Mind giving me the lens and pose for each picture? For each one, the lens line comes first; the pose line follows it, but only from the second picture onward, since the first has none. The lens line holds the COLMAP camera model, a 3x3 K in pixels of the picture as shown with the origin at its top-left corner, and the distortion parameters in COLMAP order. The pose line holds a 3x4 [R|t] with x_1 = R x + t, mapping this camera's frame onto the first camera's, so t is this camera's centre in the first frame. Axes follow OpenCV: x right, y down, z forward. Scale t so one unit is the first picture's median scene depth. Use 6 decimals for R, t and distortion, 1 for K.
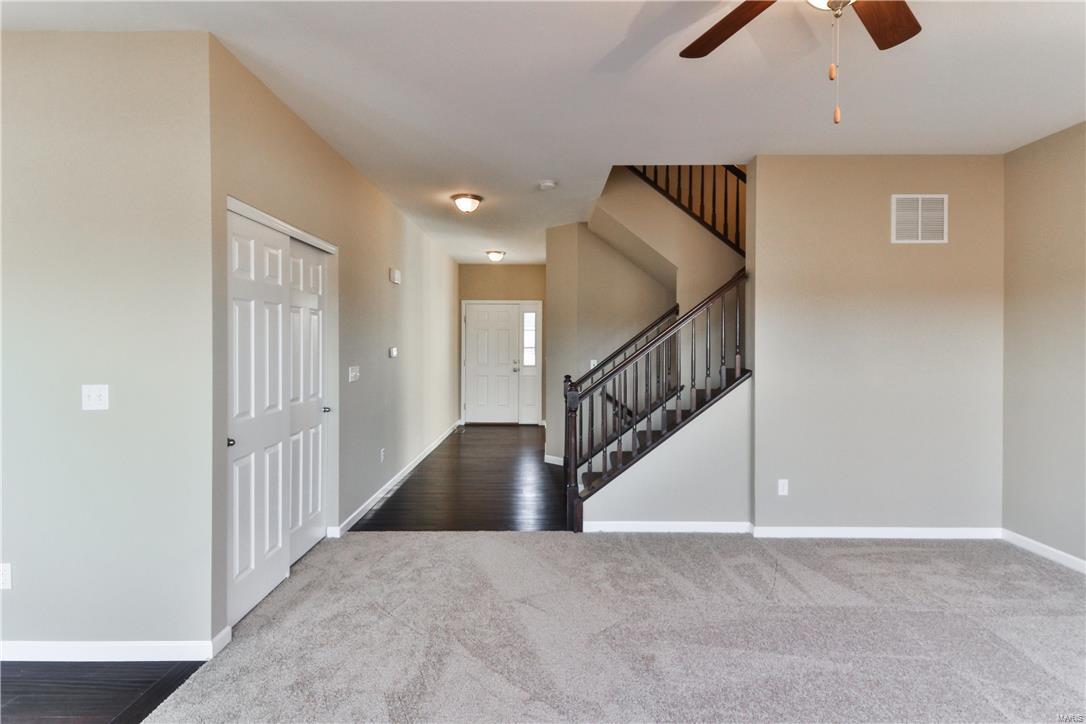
lens RADIAL K [[551.2, 0, 542.7], [0, 551.2, 354.9], [0, 0, 1]] dist [0.016881, -0.011463]
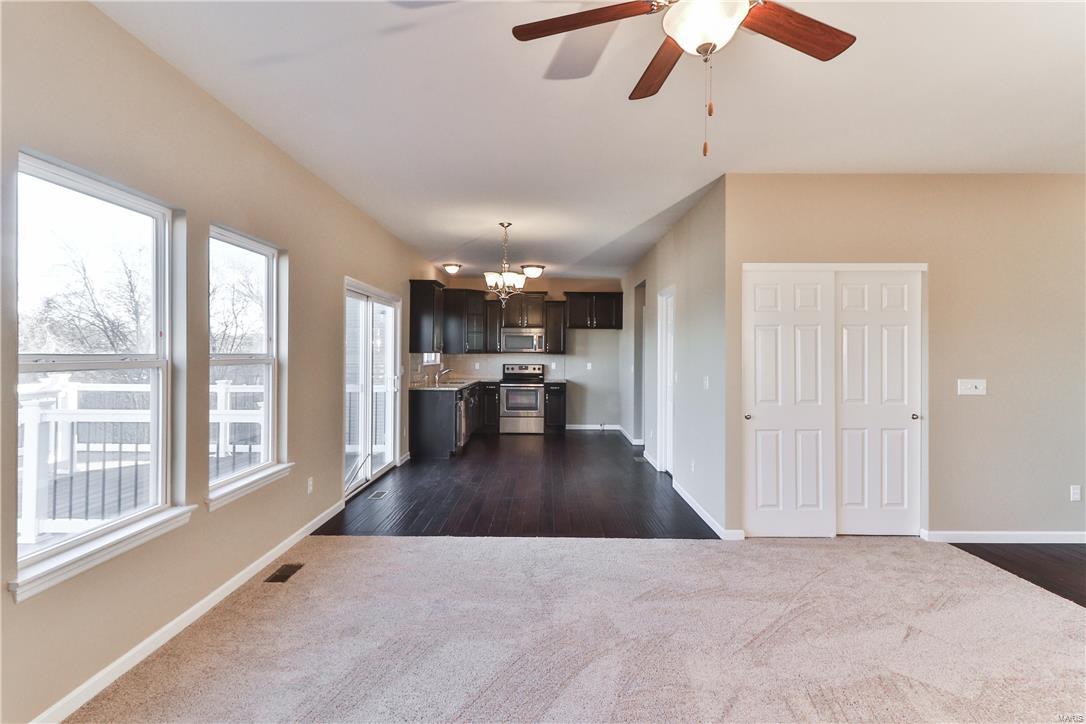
lens RADIAL K [[551.2, 0, 543.0], [0, 551.2, 355.7], [0, 0, 1]] dist [0.016881, -0.011463]
pose [[-0.023059, -0.002592, -0.999731, 0.818926], [-0.017881, 0.999838, -0.002180, -0.004942], [0.999574, 0.017826, -0.023102, 0.346023]]
